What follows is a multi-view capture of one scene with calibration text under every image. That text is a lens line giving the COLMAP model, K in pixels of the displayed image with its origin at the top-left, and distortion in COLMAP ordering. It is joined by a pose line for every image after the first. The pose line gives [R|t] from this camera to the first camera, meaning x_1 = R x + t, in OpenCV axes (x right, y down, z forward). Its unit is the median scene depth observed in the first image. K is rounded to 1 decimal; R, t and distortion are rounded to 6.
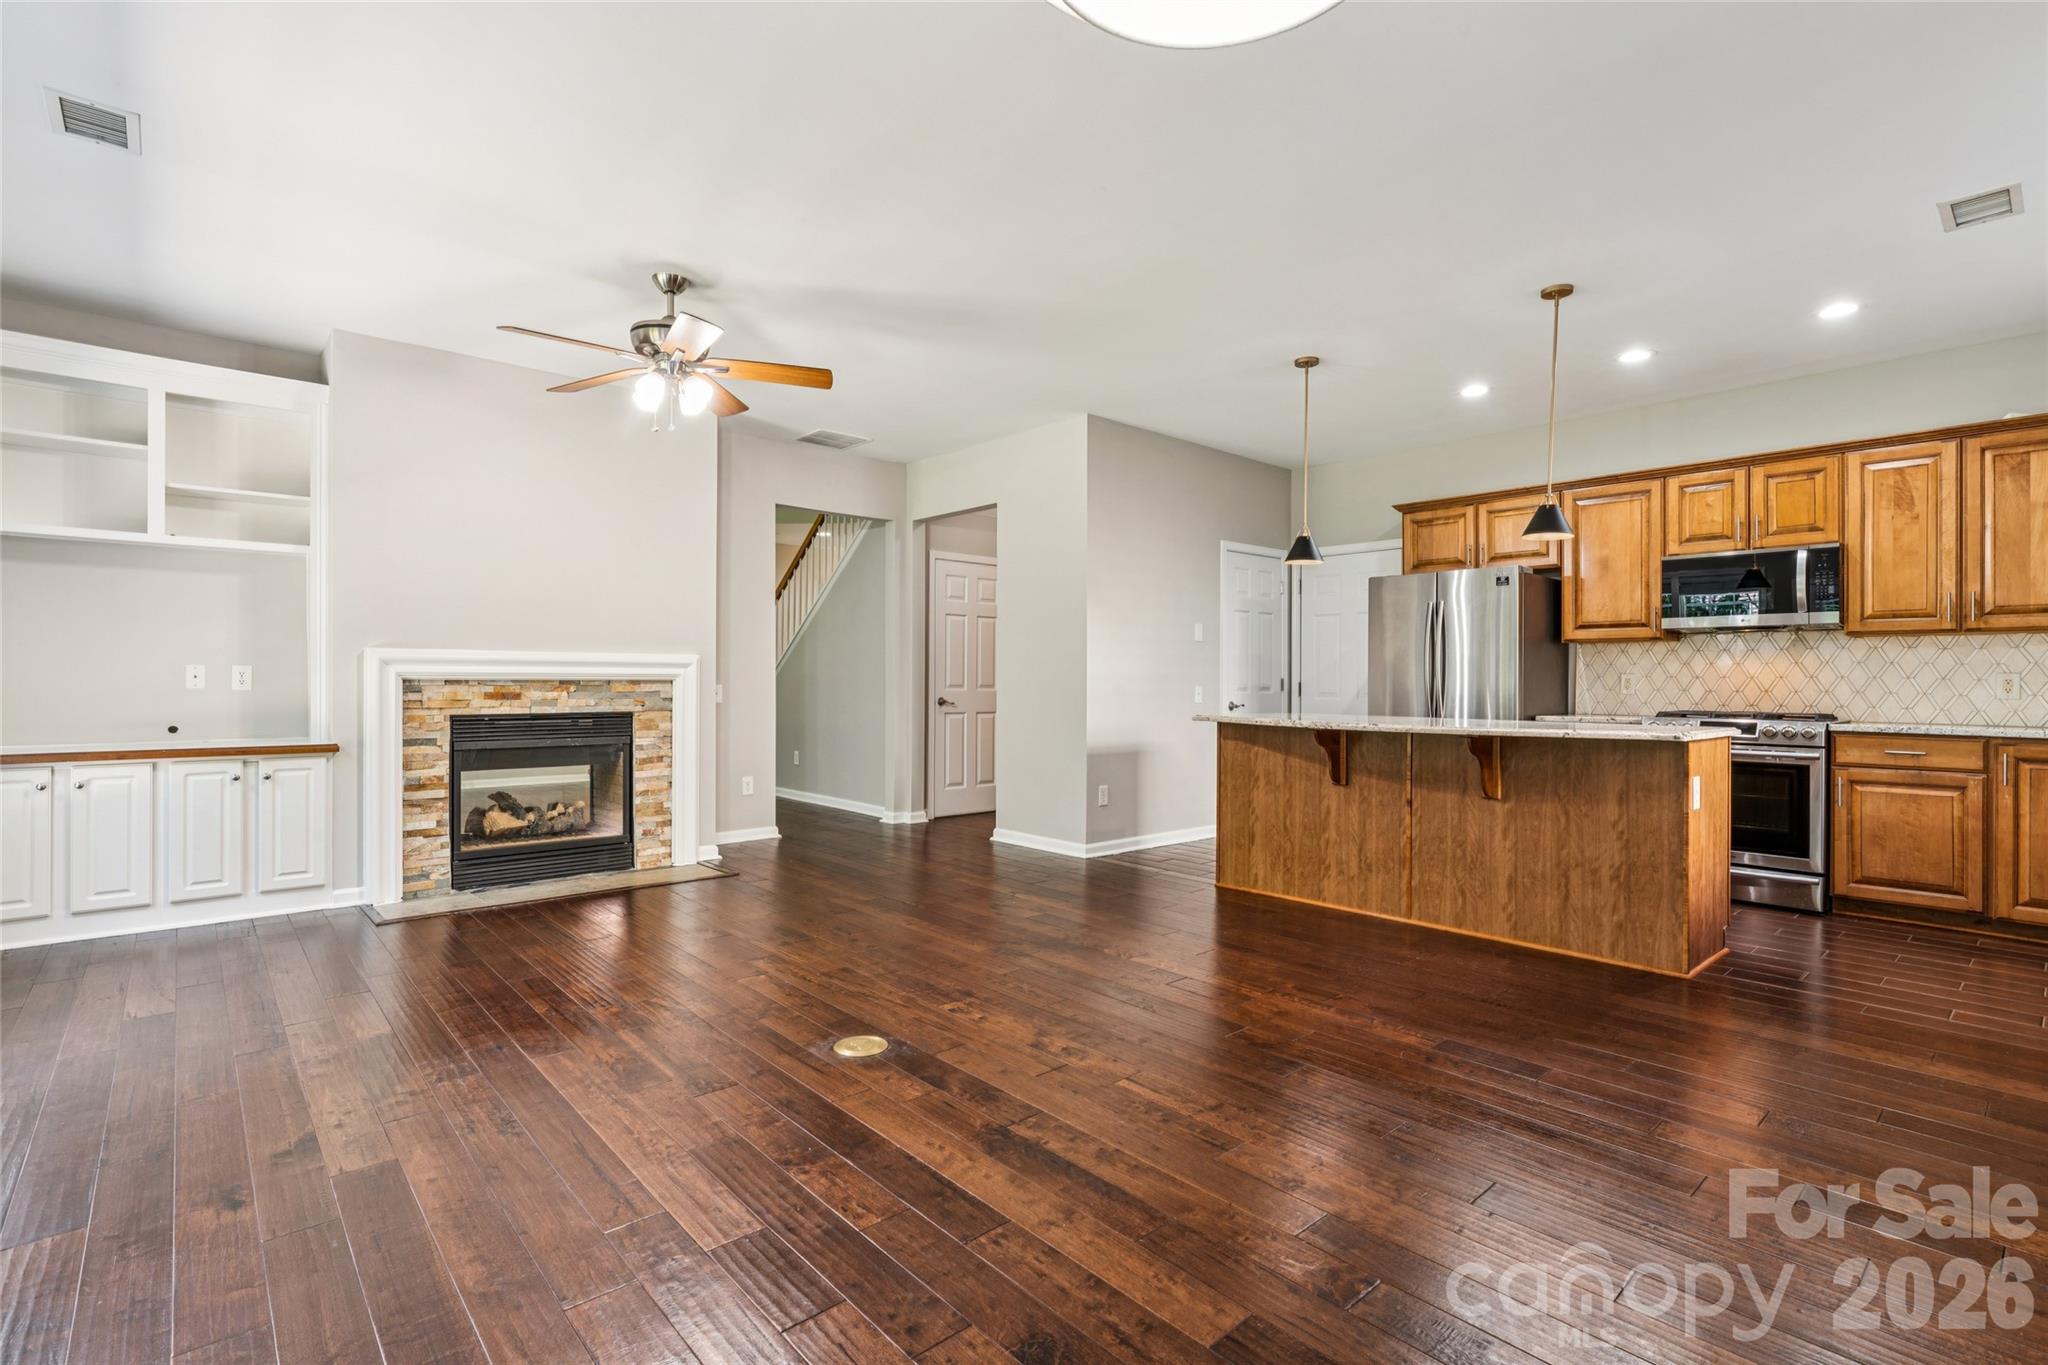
lens RADIAL K [[969.9, 0, 1005.4], [0, 969.9, 683.2], [0, 0, 1]] dist [0.006237, 0.000285]
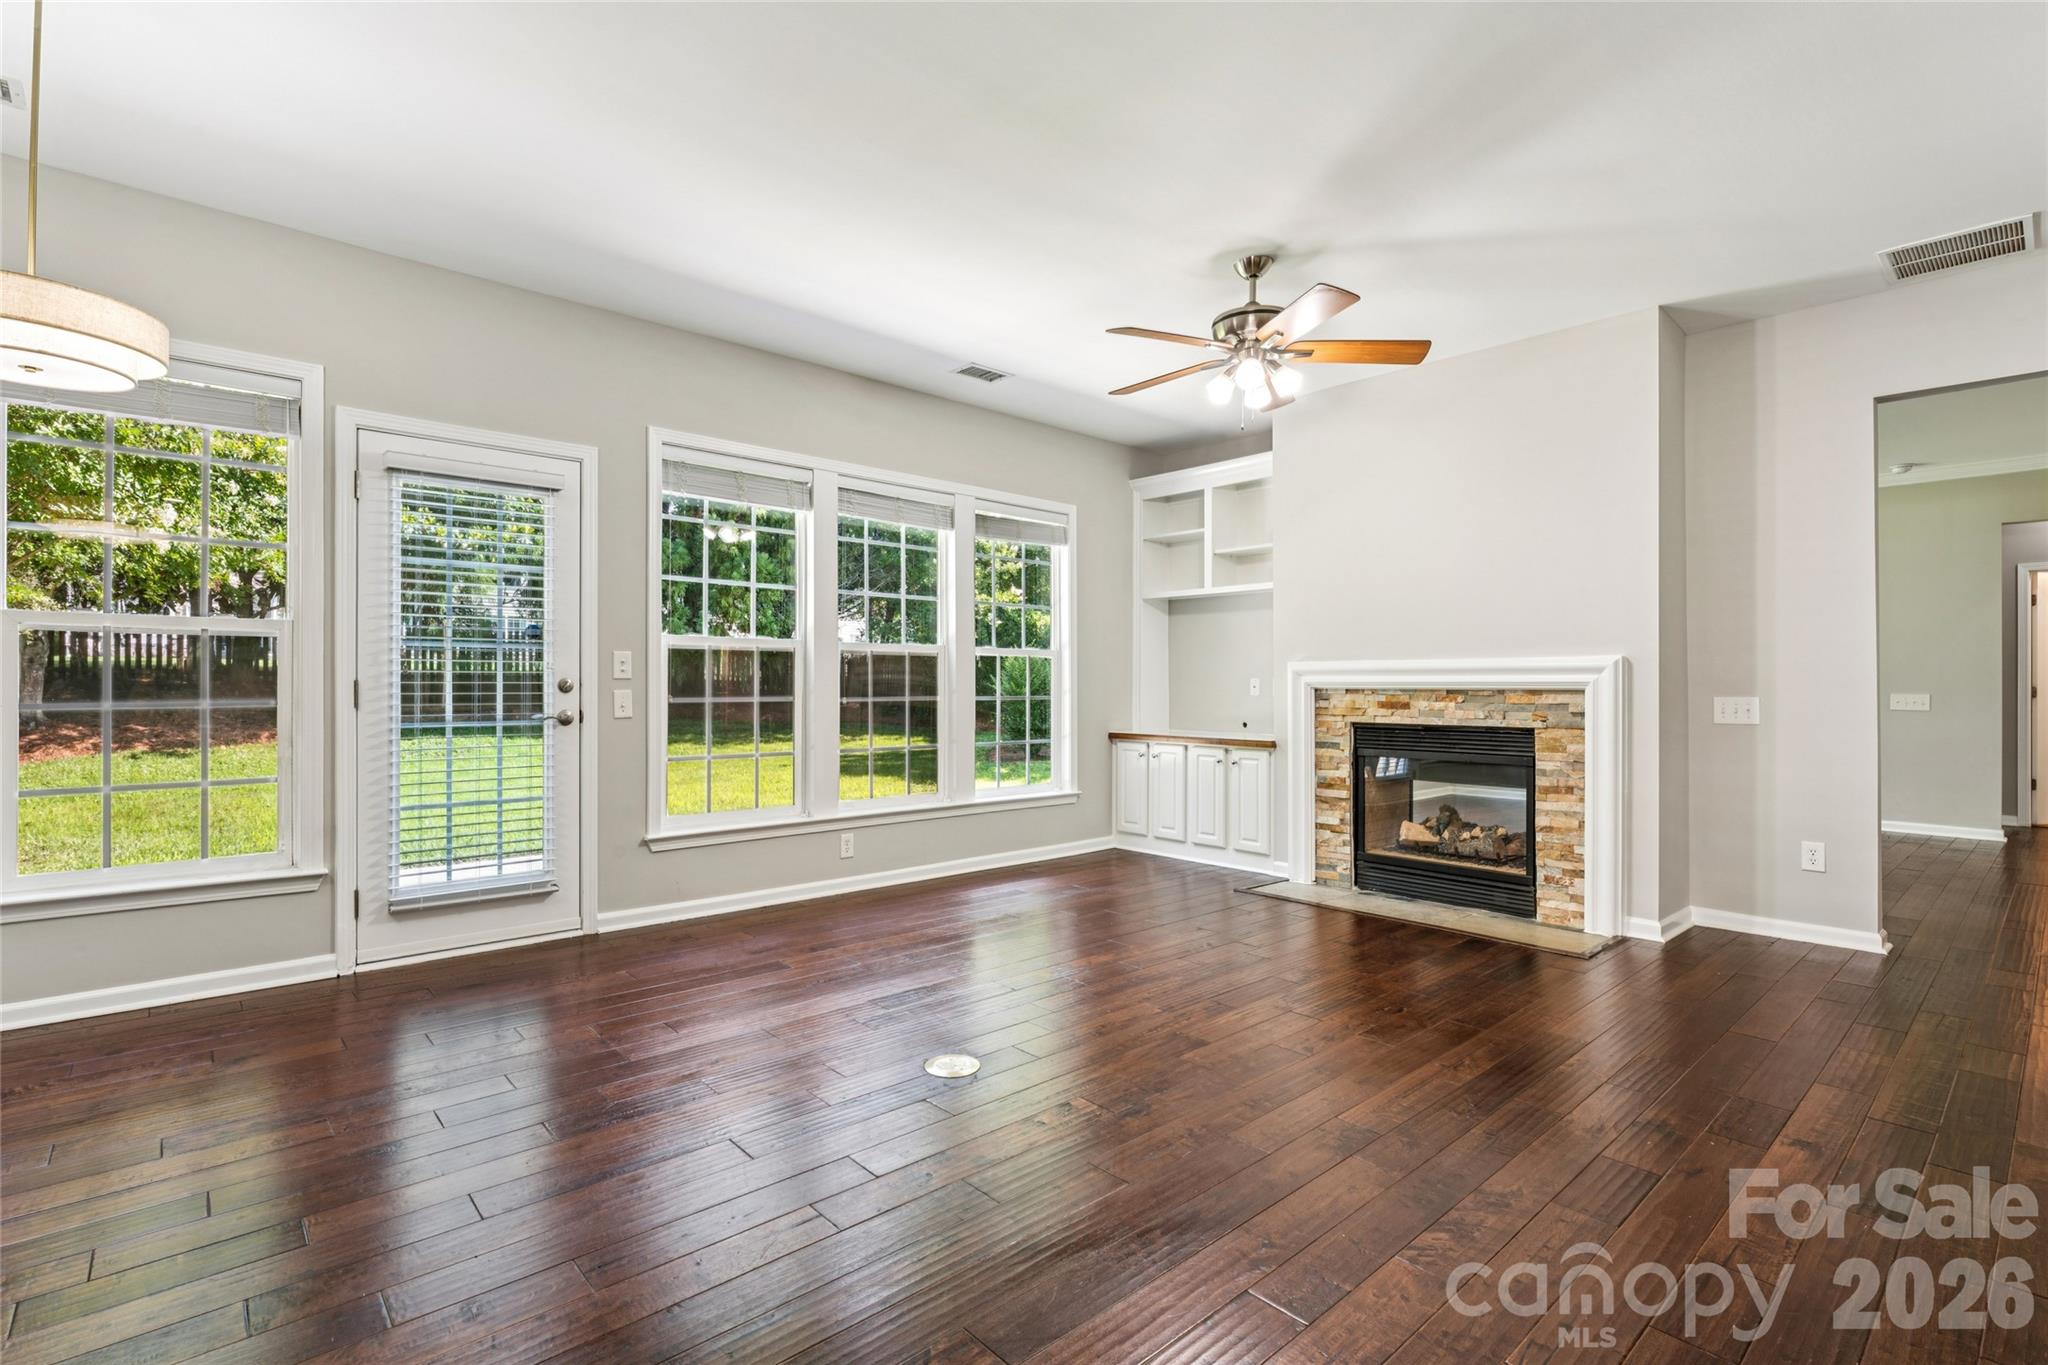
lens RADIAL K [[948.8, 0, 1024.0], [0, 948.8, 682.5], [0, 0, 1]] dist [0.019178, 0.000148]
pose [[0.021639, -0.008274, -0.999732, 0.447954], [-0.006843, 0.999941, -0.008424, 0.000525], [0.999742, 0.007023, 0.021581, 0.590336]]
